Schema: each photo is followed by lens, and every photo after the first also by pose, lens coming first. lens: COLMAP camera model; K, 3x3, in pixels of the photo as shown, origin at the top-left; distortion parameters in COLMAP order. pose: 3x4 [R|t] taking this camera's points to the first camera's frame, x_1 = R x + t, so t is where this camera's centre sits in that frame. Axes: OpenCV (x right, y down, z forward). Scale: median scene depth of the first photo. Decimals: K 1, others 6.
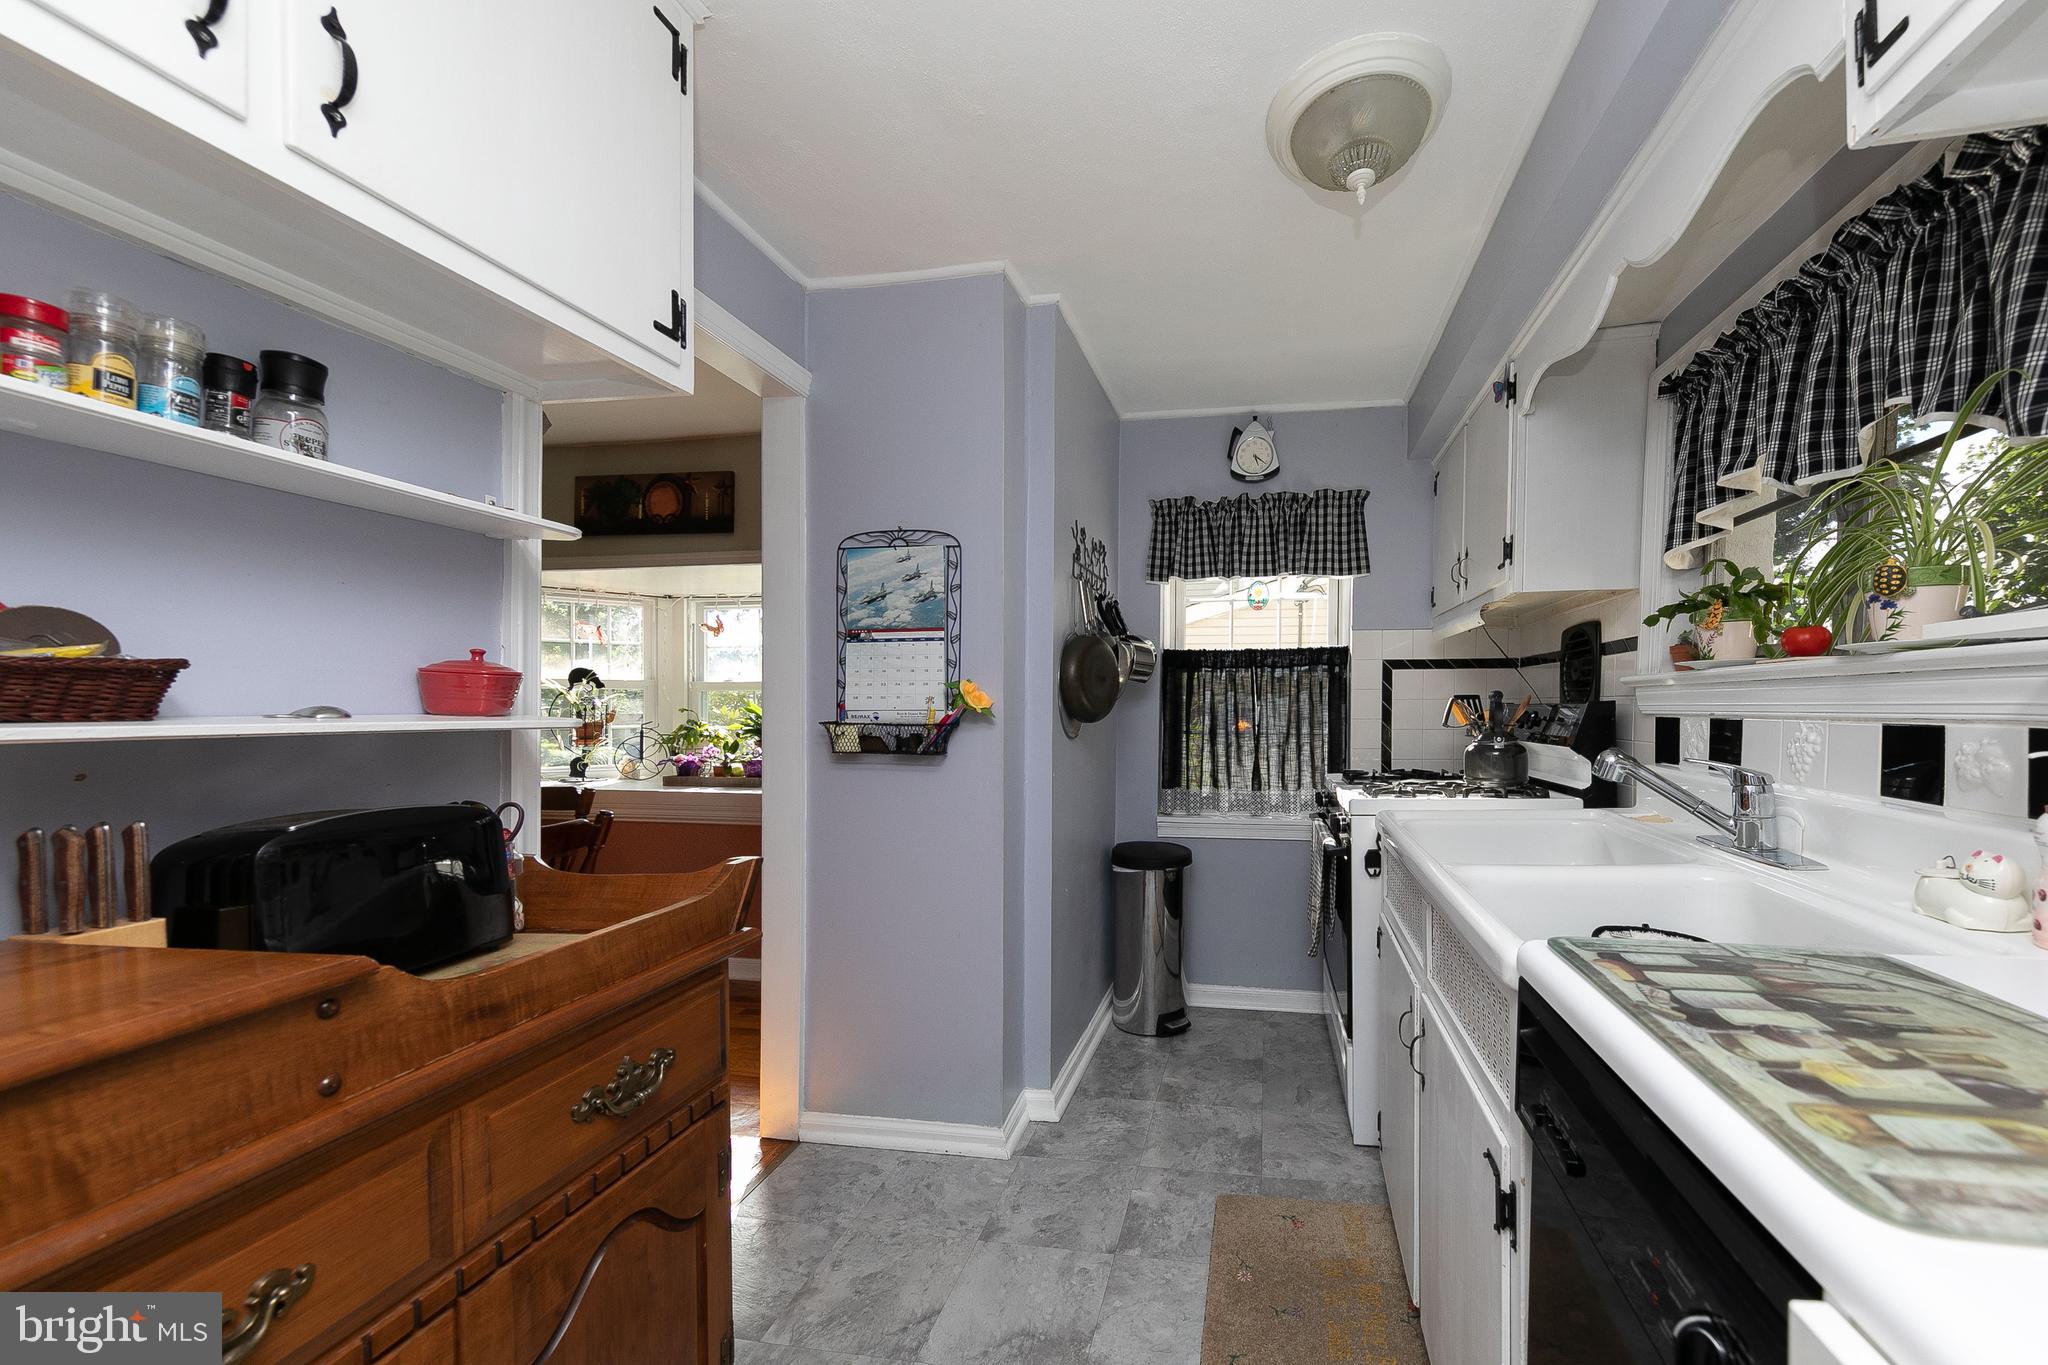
lens RADIAL K [[763.4, 0, 1144.0], [0, 763.4, 720.6], [0, 0, 1]] dist [-0.007563, -0.000718]
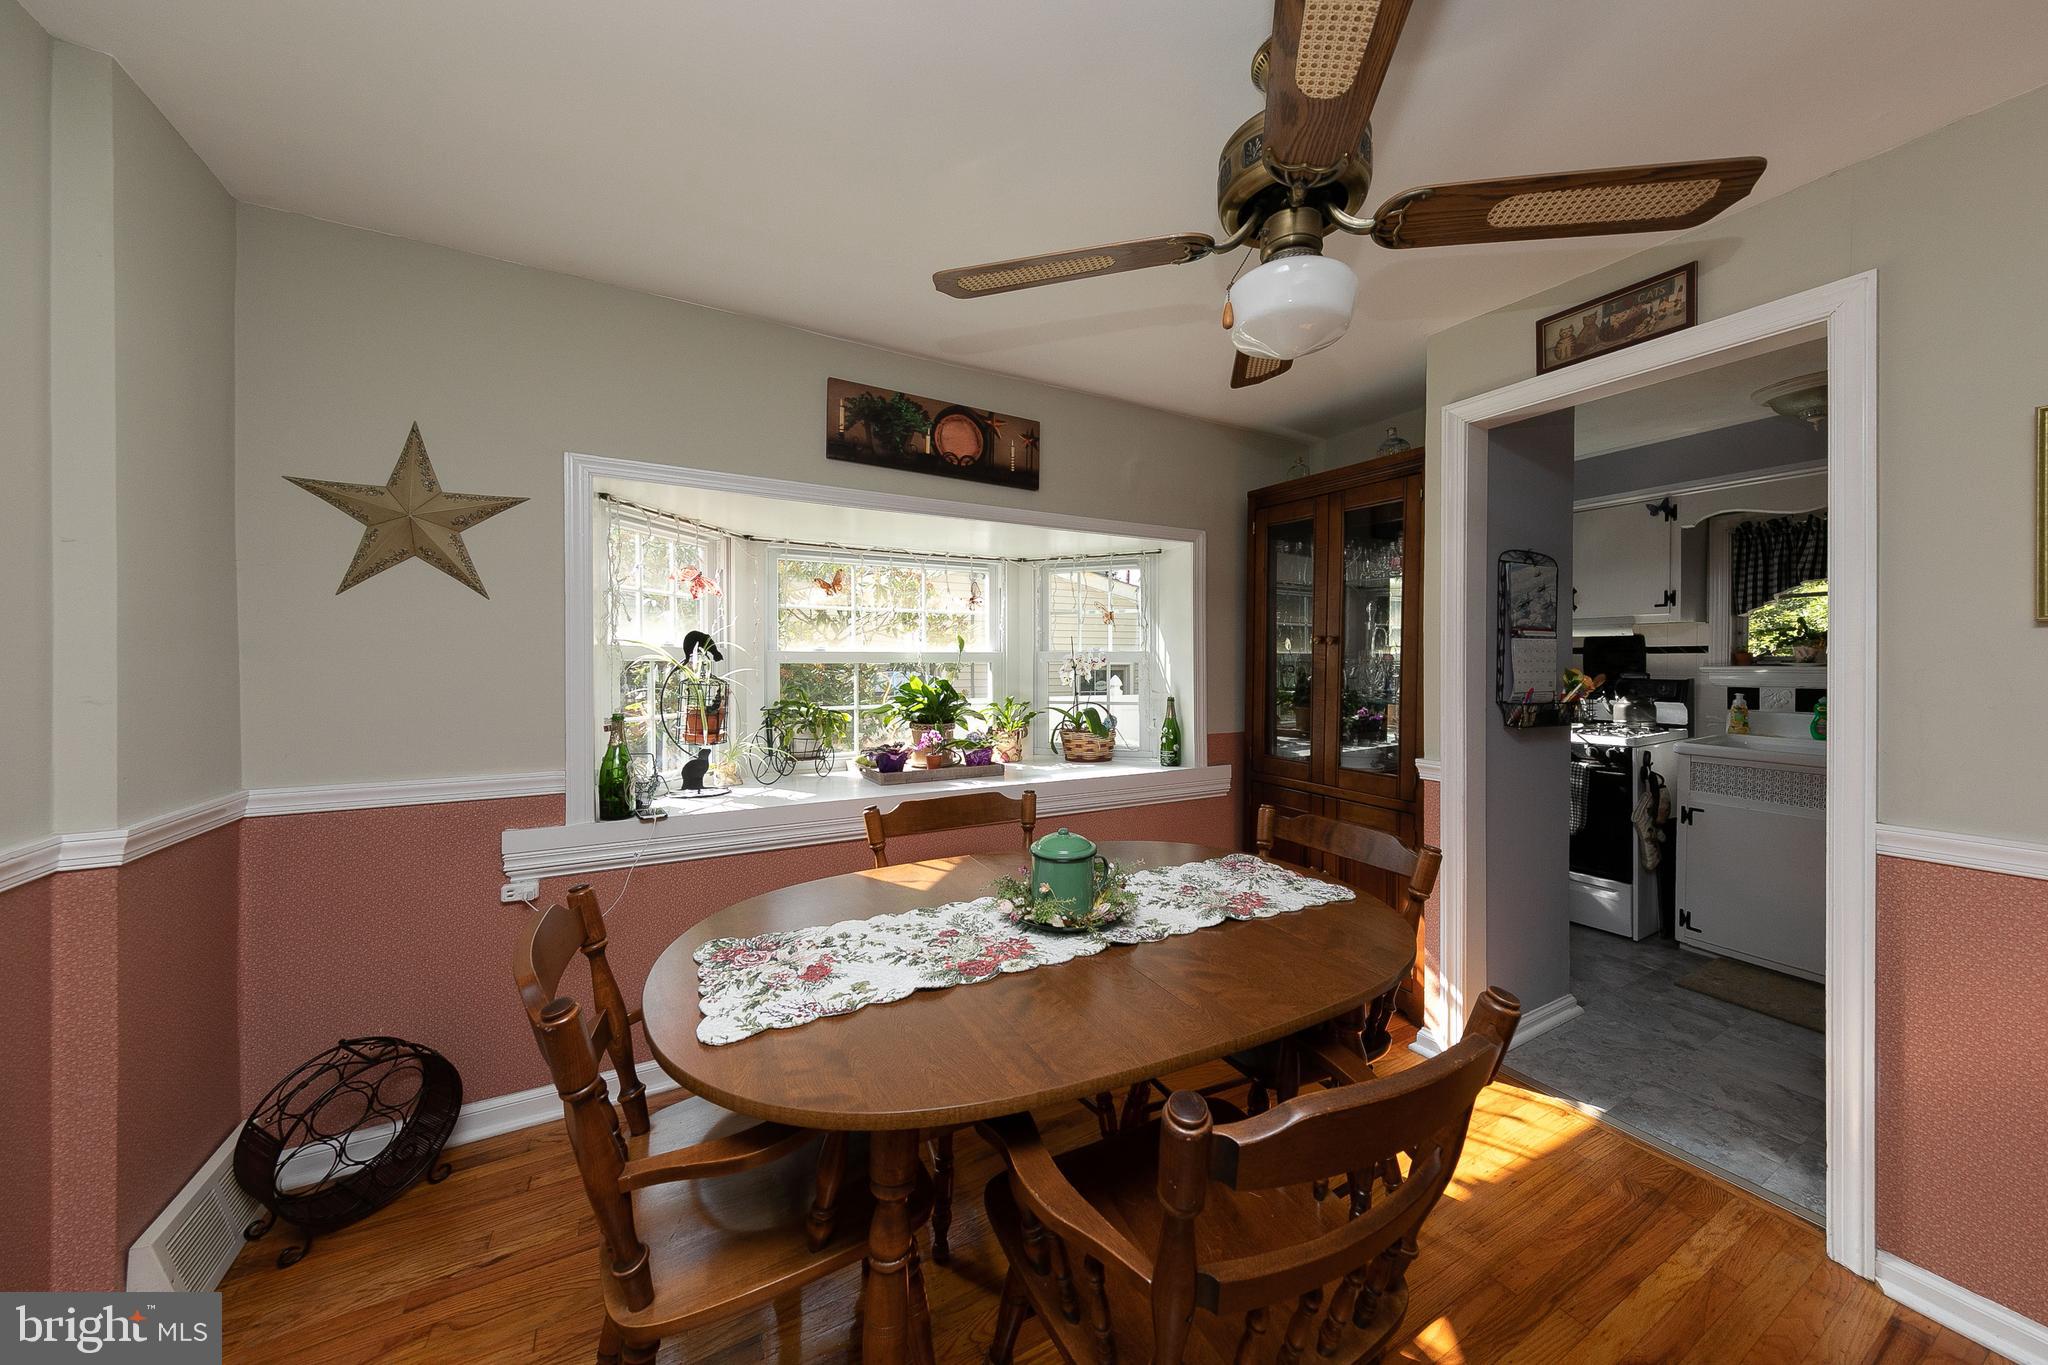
lens RADIAL K [[690.9, 0, 1020.1], [0, 690.9, 673.4], [0, 0, 1]] dist [-0.000811, -0.000087]
pose [[0.795352, -0.011084, 0.606046, -0.897085], [0.010108, 0.999936, 0.005023, -0.031222], [-0.606063, 0.002131, 0.795414, 0.314735]]
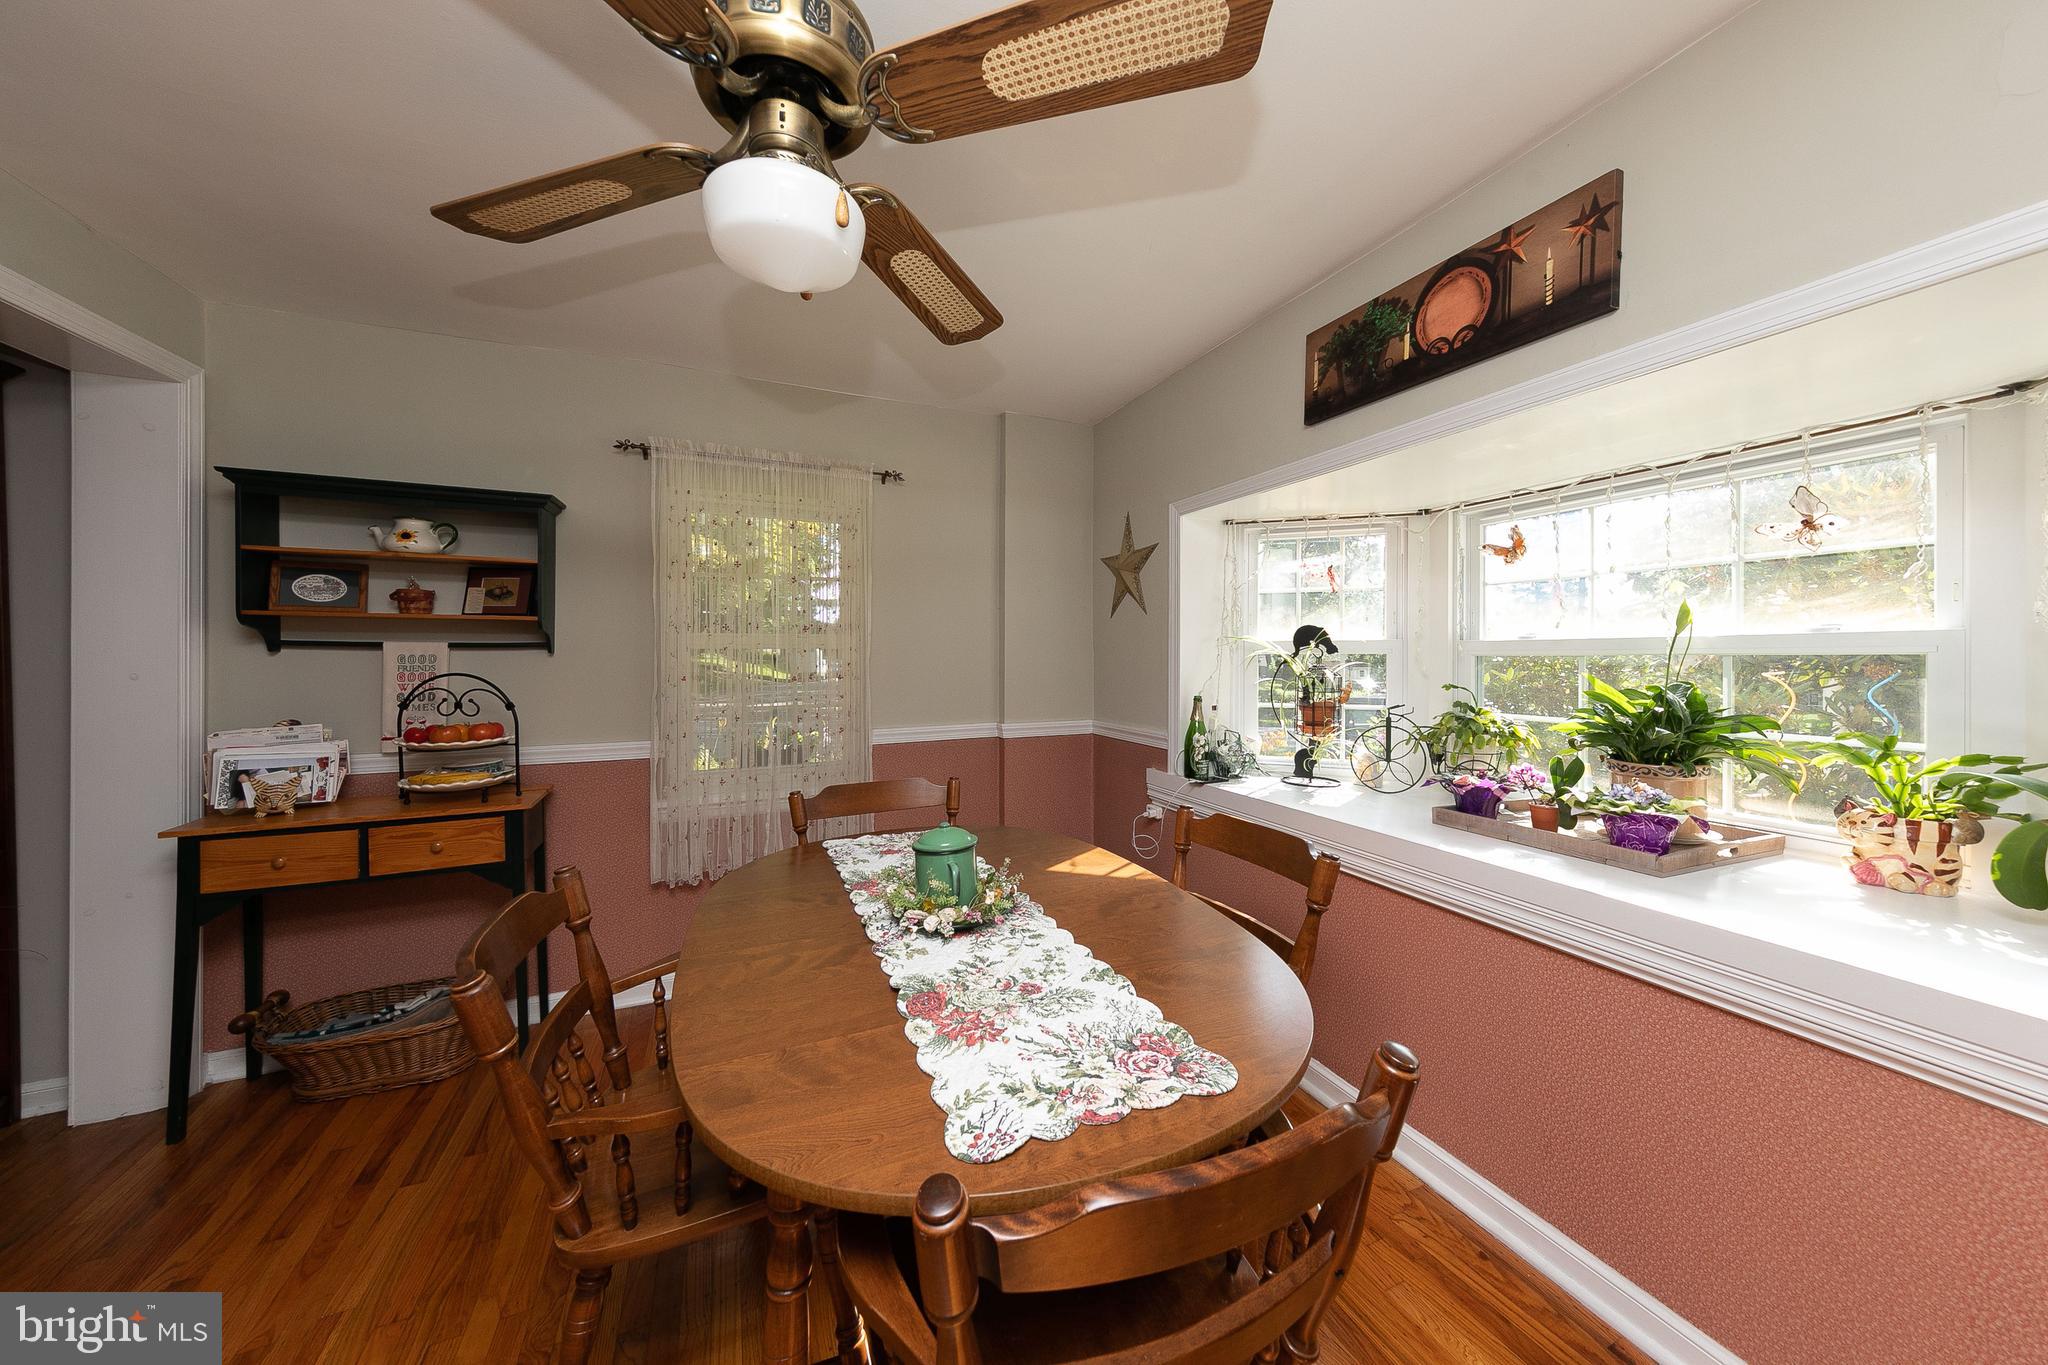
lens RADIAL K [[690.9, 0, 1052.0], [0, 690.9, 661.8], [0, 0, 1]] dist [-0.000811, -0.000087]
pose [[0.560902, 0.003932, -0.827873, -0.334443], [-0.008536, 0.999963, -0.001033, -0.032349], [0.827839, 0.007646, 0.560914, 0.430295]]
